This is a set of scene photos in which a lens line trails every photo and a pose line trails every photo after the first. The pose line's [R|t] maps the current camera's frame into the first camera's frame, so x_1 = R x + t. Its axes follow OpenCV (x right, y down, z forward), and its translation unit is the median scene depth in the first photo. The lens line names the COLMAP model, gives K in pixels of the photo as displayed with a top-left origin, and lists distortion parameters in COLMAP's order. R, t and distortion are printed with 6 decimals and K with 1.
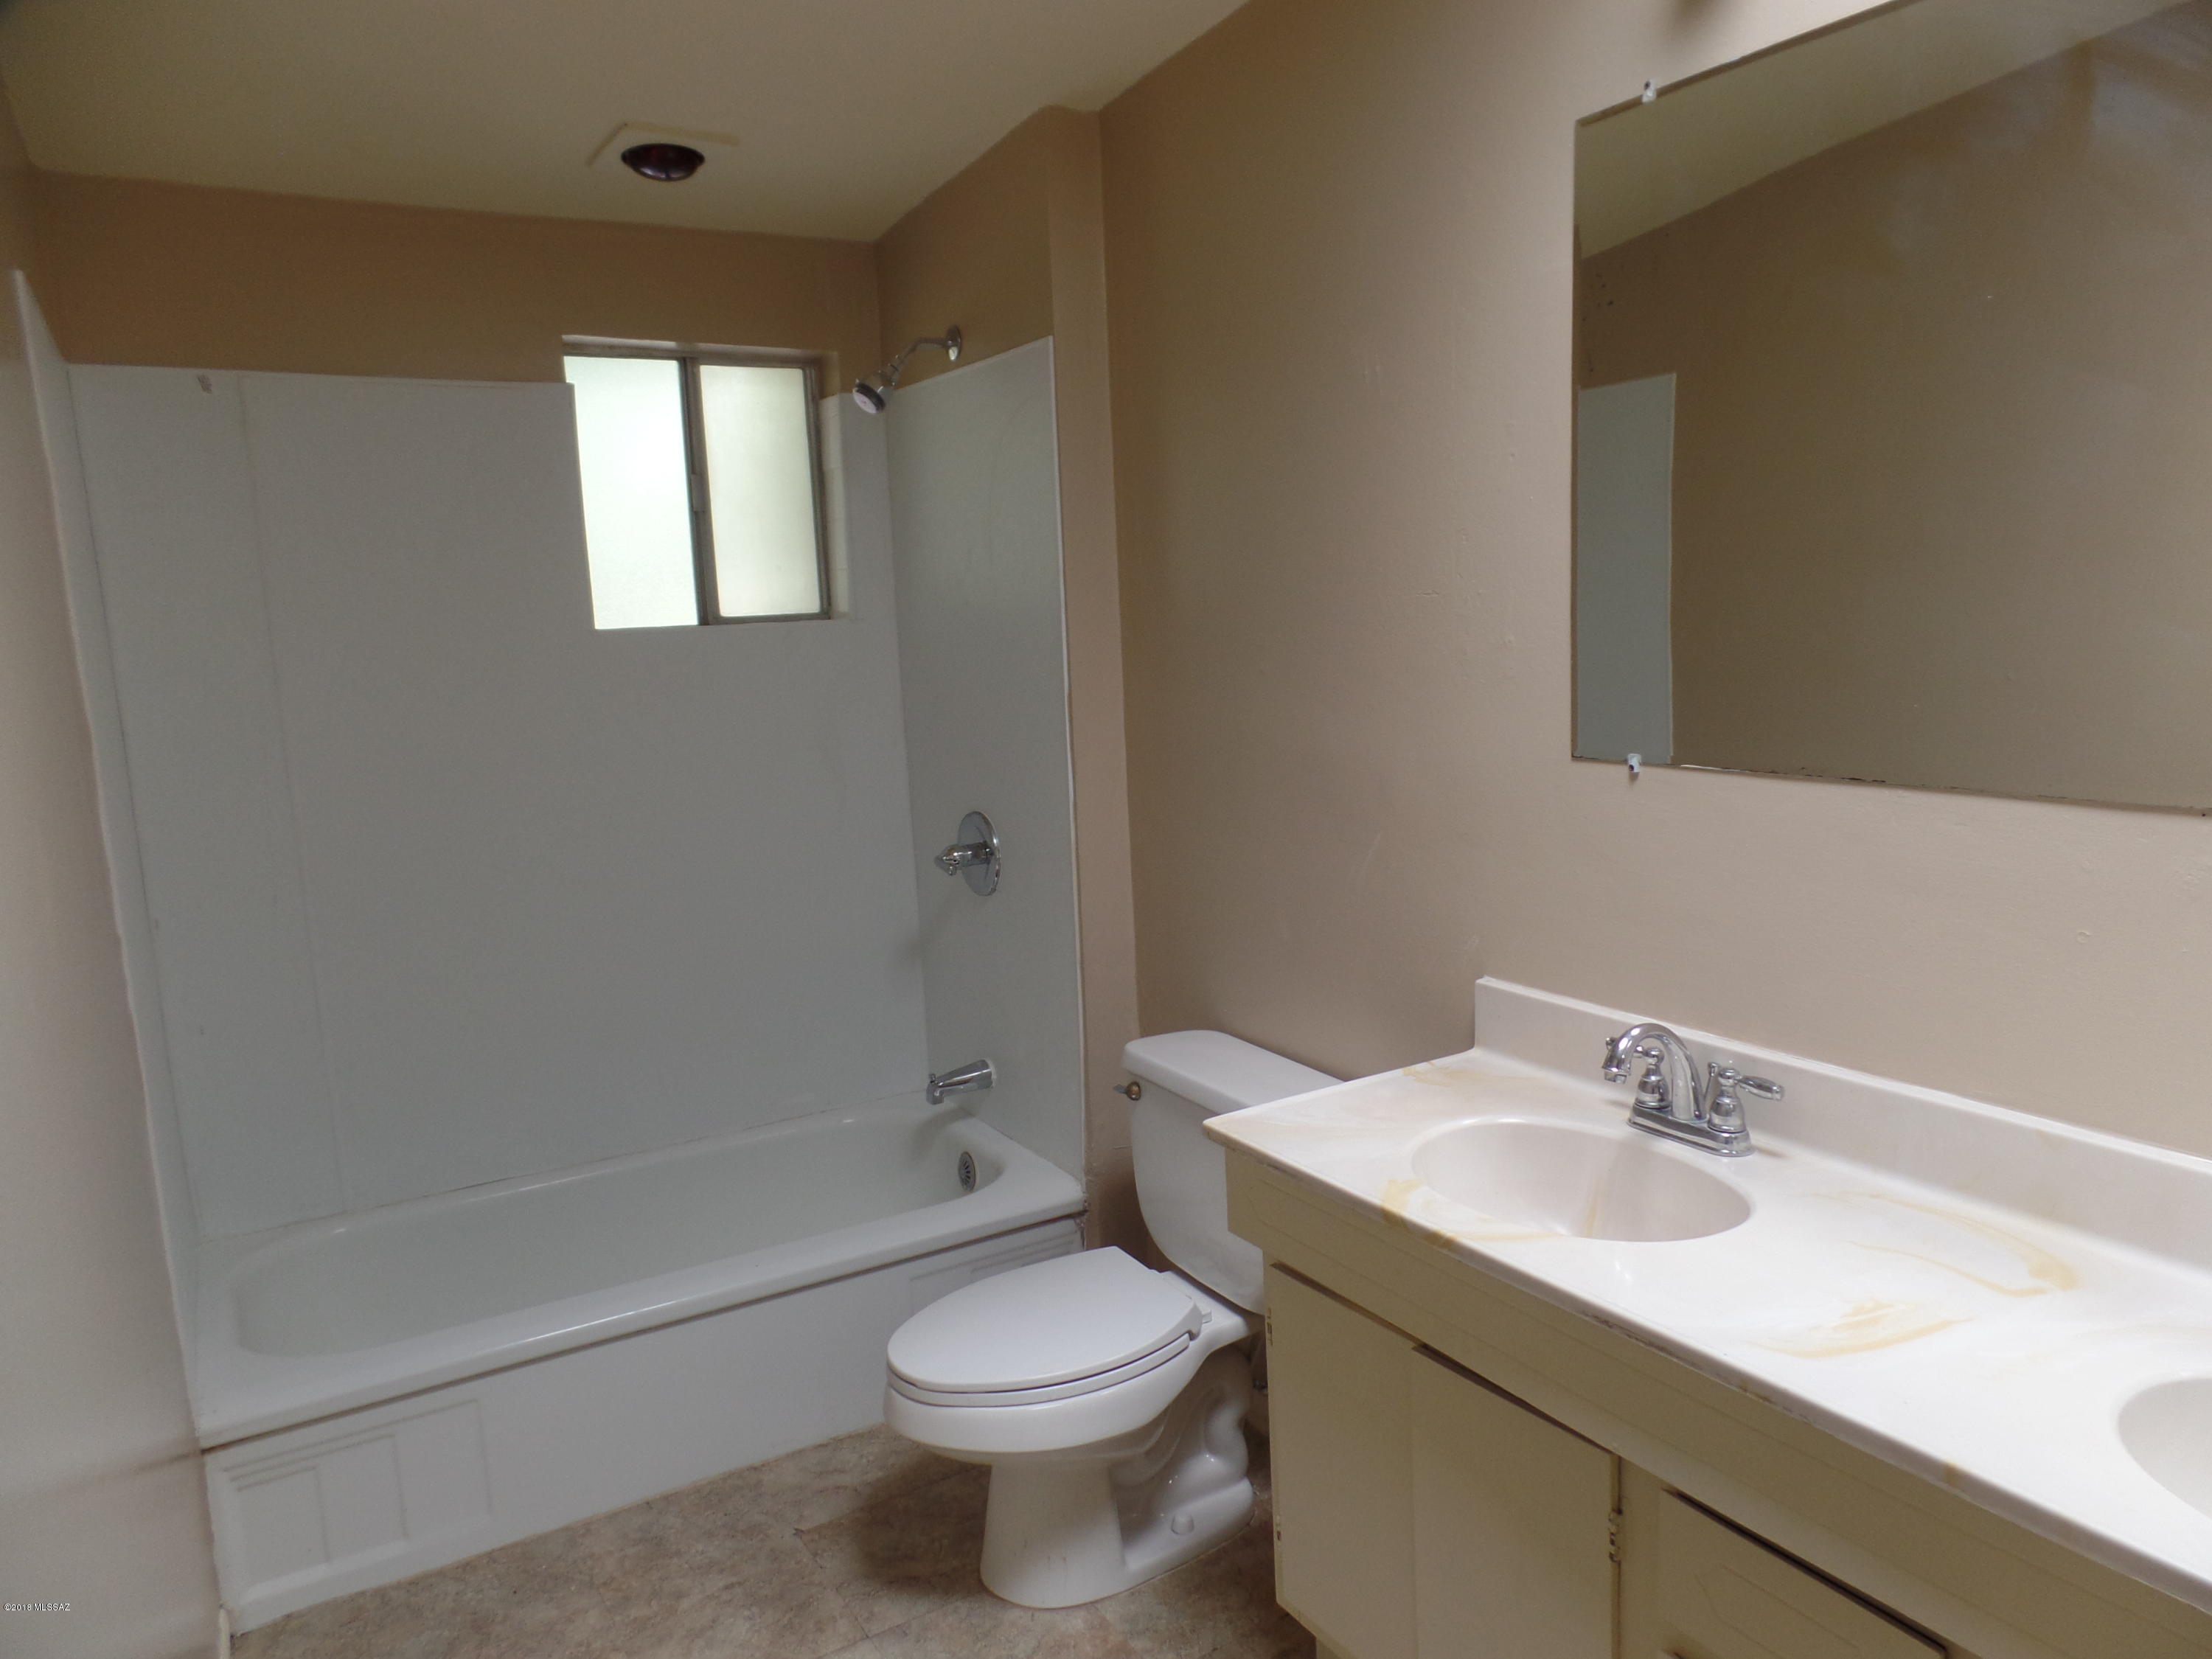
lens RADIAL K [[1519.8, 0, 1110.7], [0, 1519.8, 829.3], [0, 0, 1]] dist [0.004873, -0.003287]
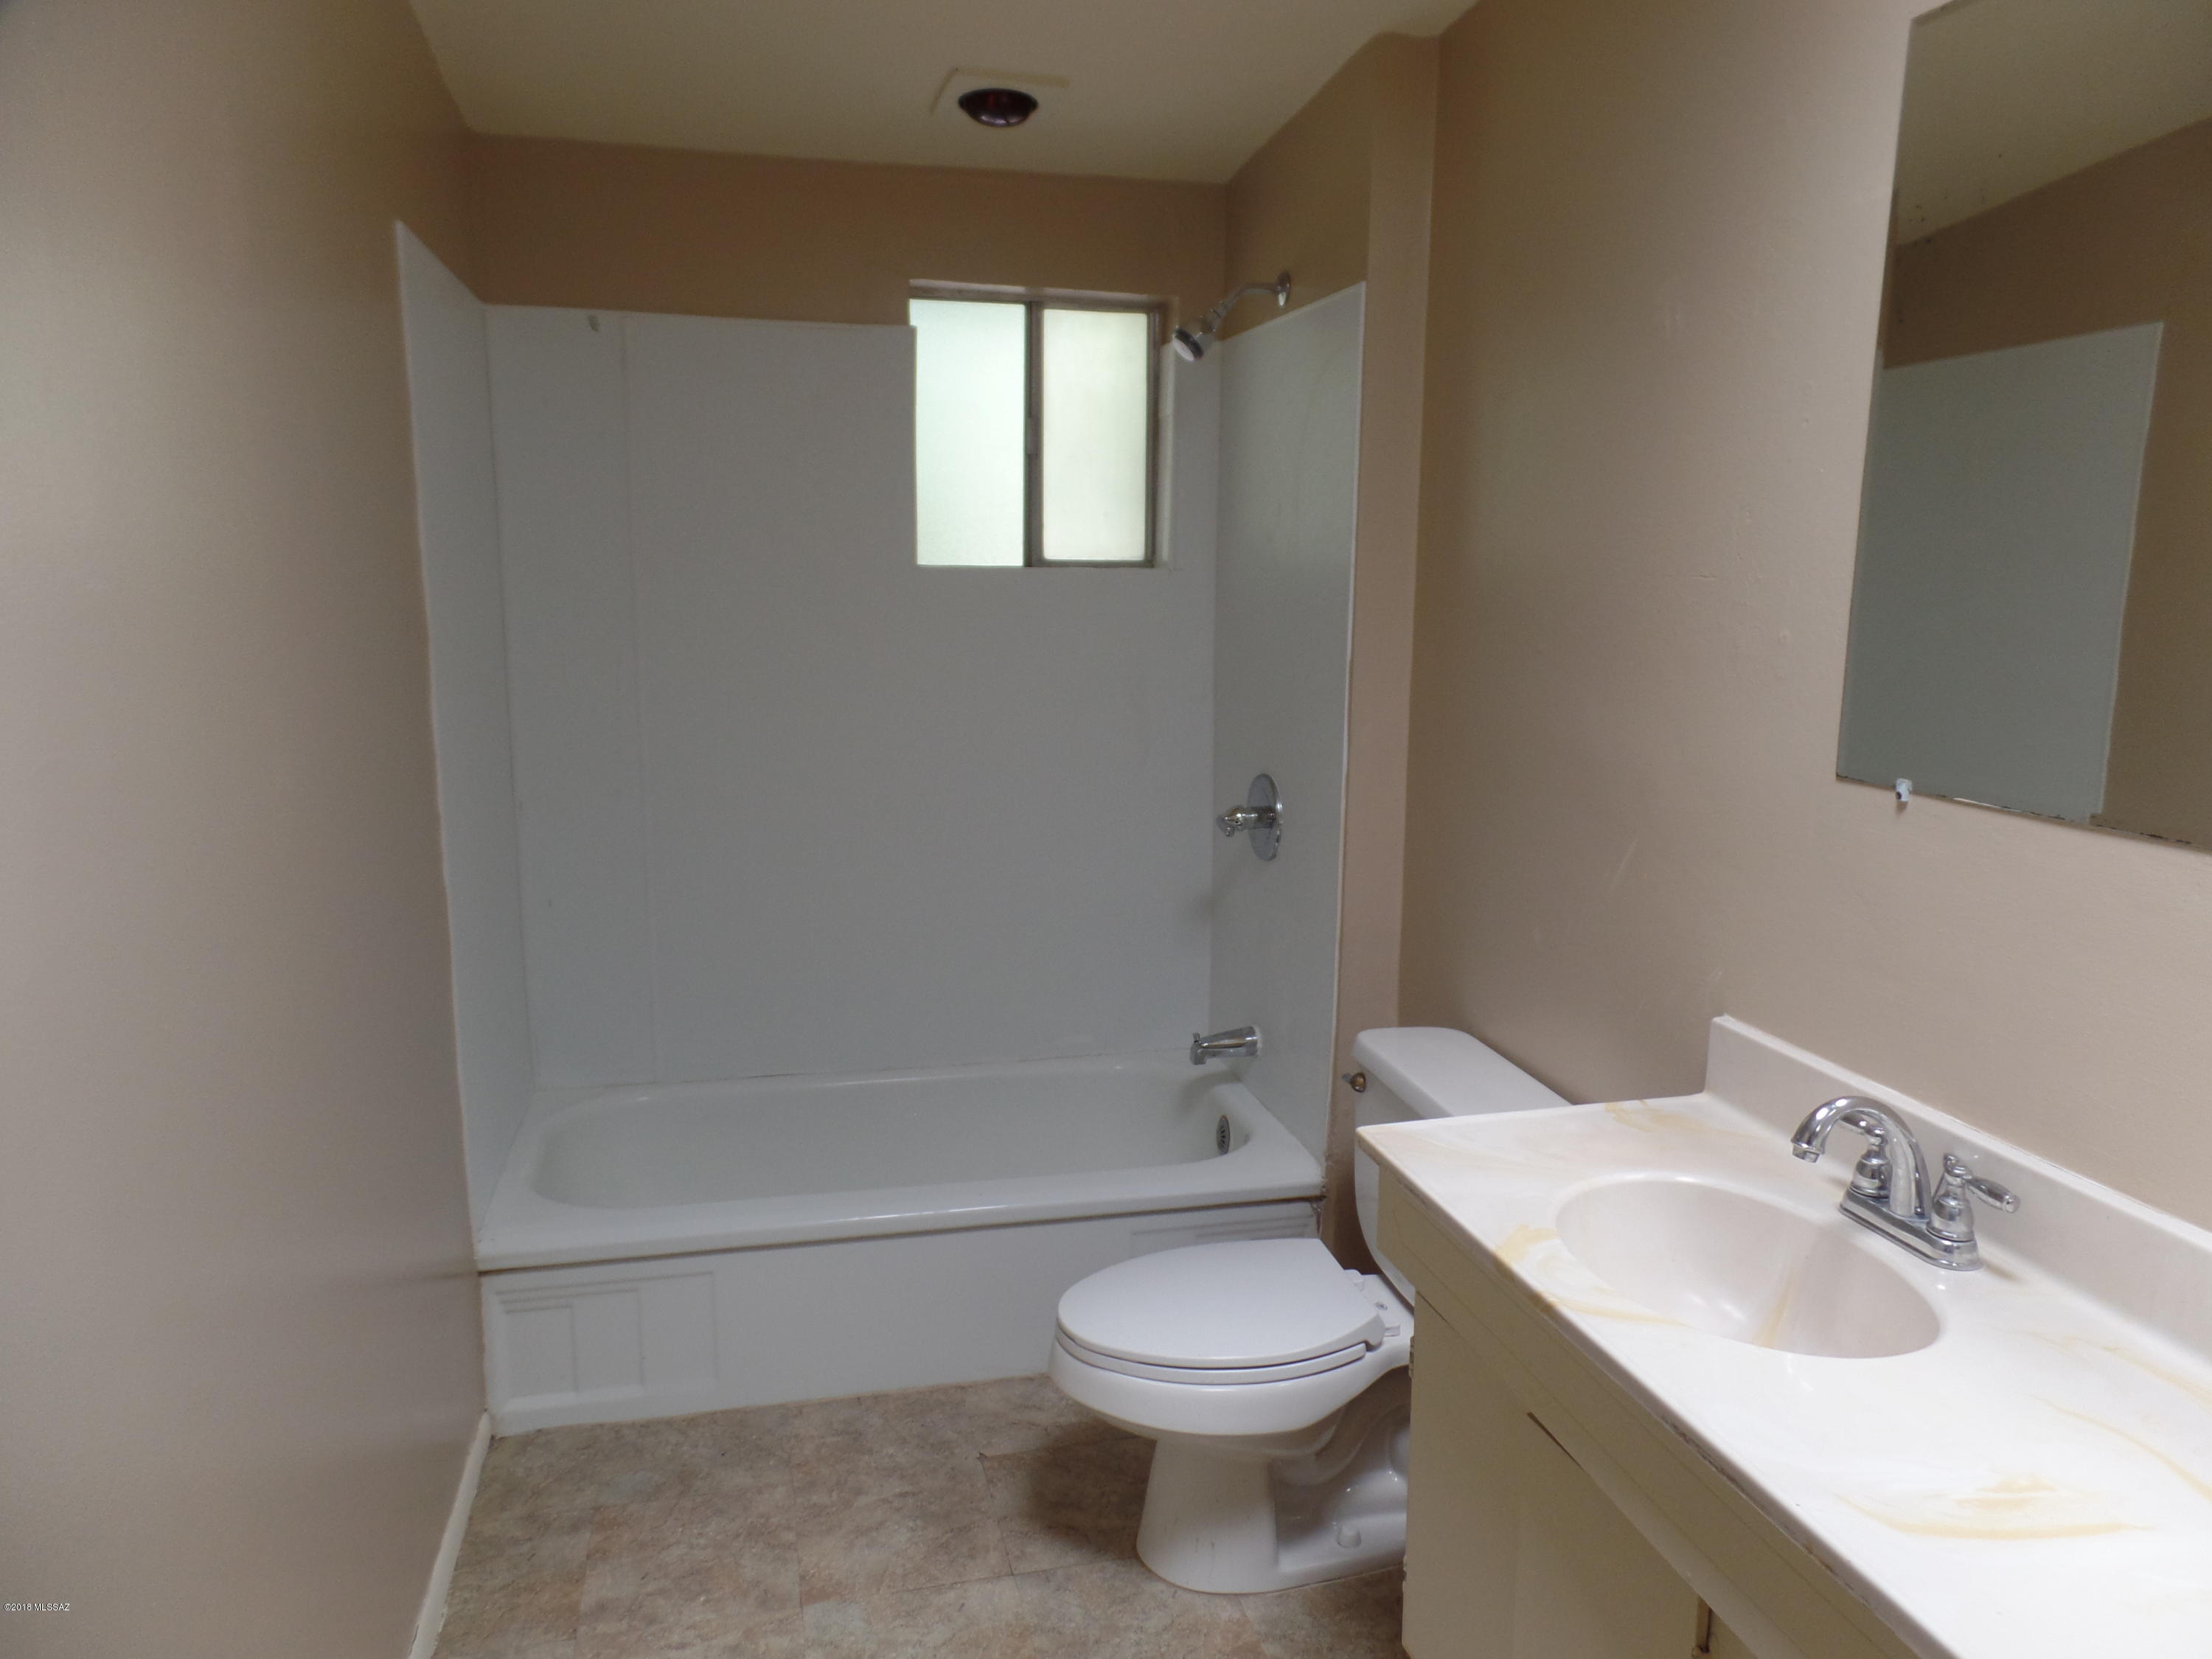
lens RADIAL K [[1519.8, 0, 1105.4], [0, 1519.8, 828.4], [0, 0, 1]] dist [0.004873, -0.003287]
pose [[0.954017, 0.102821, -0.281565, 0.125437], [-0.094174, 0.994578, 0.044110, -0.014027], [0.284574, -0.015565, 0.958528, 0.048168]]
